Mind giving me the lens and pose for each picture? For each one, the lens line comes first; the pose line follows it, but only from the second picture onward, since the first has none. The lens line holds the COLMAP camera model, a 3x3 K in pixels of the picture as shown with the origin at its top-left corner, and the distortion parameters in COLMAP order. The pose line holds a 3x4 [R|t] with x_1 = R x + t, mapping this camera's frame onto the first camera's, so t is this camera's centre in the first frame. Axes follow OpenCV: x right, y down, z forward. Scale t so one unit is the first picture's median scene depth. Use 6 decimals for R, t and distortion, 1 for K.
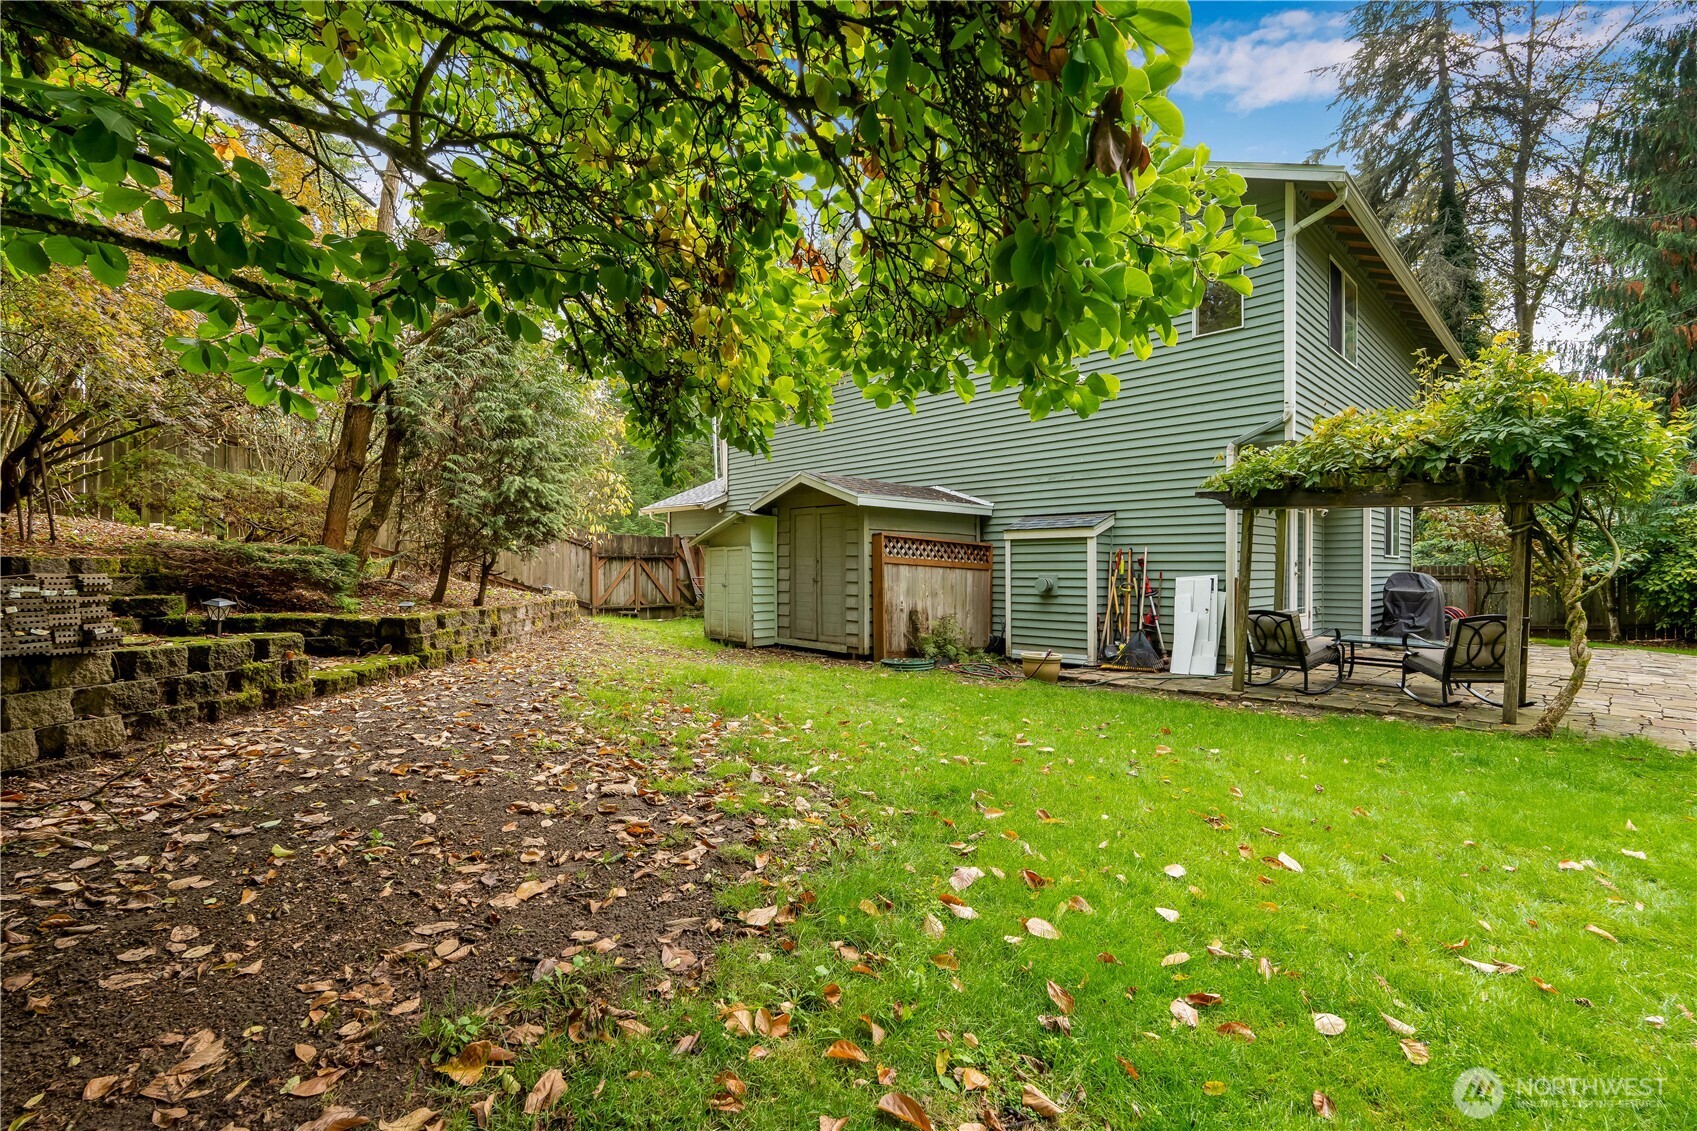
lens RADIAL K [[744.0, 0, 847.5], [0, 744.0, 569.0], [0, 0, 1]] dist [-0.001590, -0.000019]
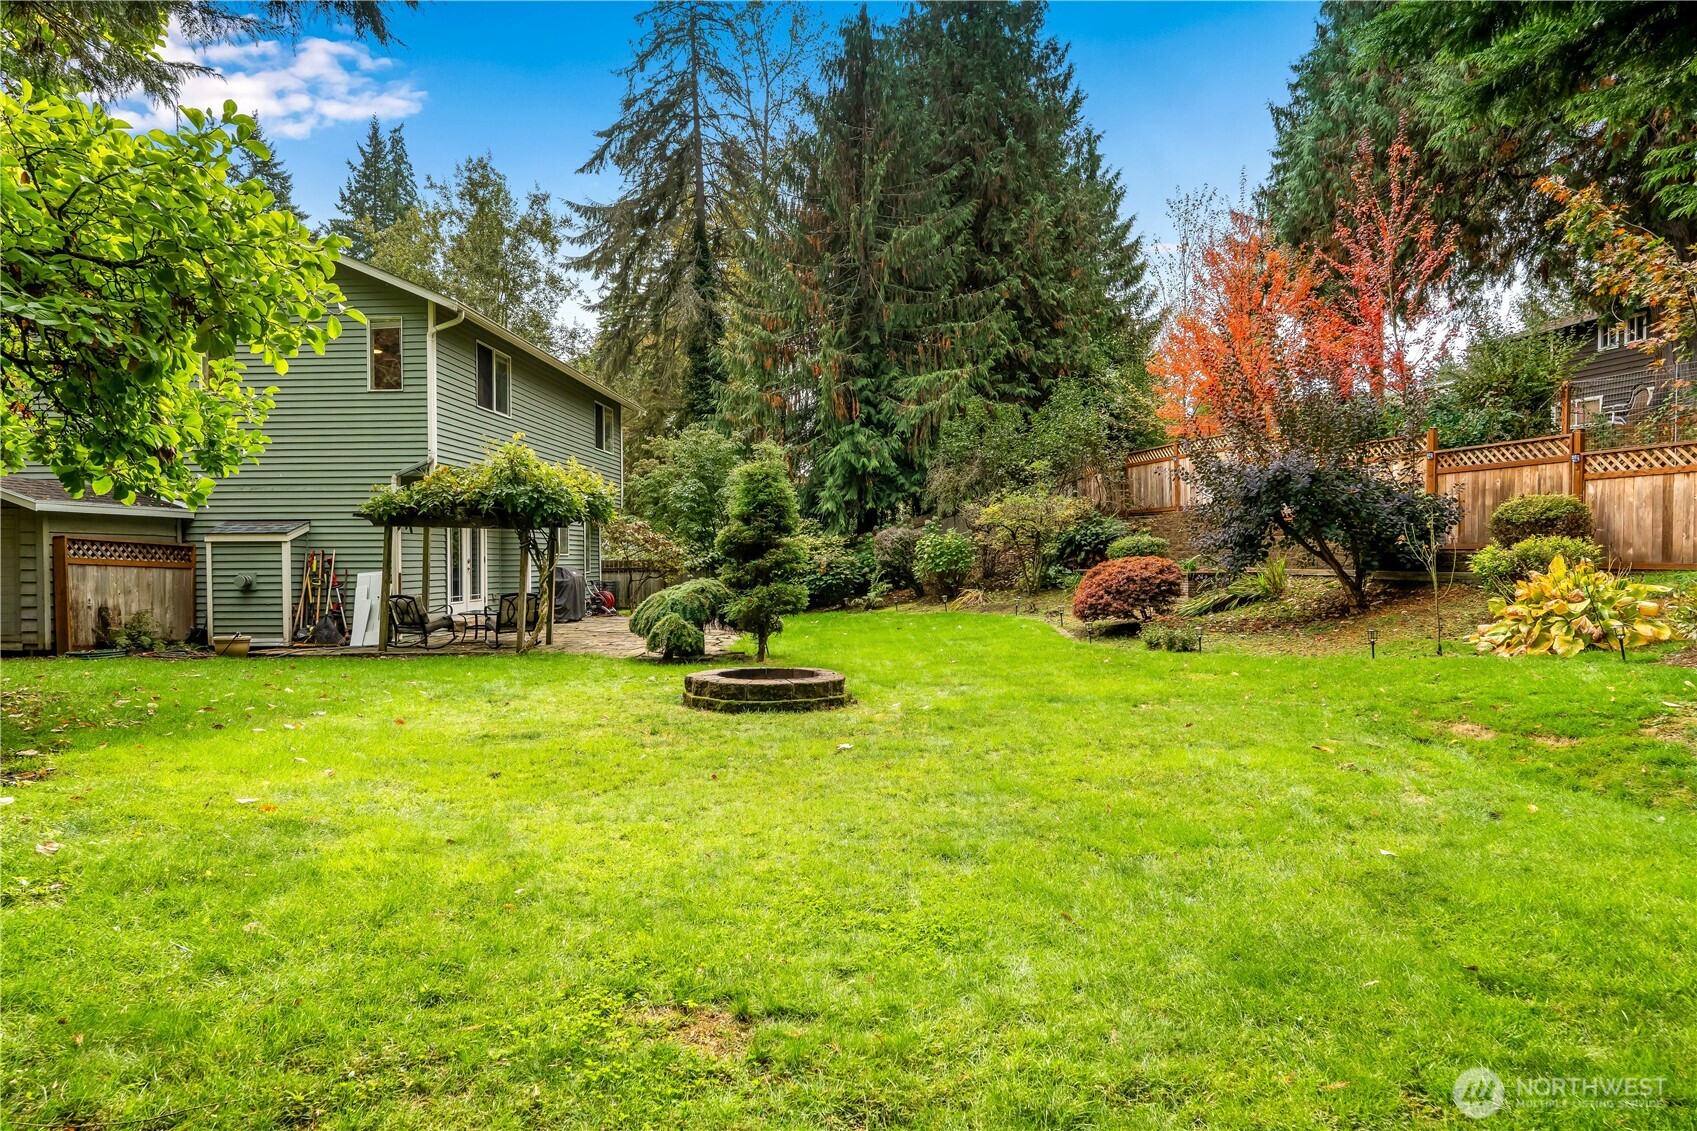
lens RADIAL K [[955.9, 0, 853.8], [0, 955.9, 569.0], [0, 0, 1]] dist [-0.005463, 0.002173]
pose [[0.733553, -0.012061, 0.679525, -0.054087], [0.005663, 0.999916, 0.011635, -0.010431], [-0.679608, -0.004687, 0.733560, -0.785861]]
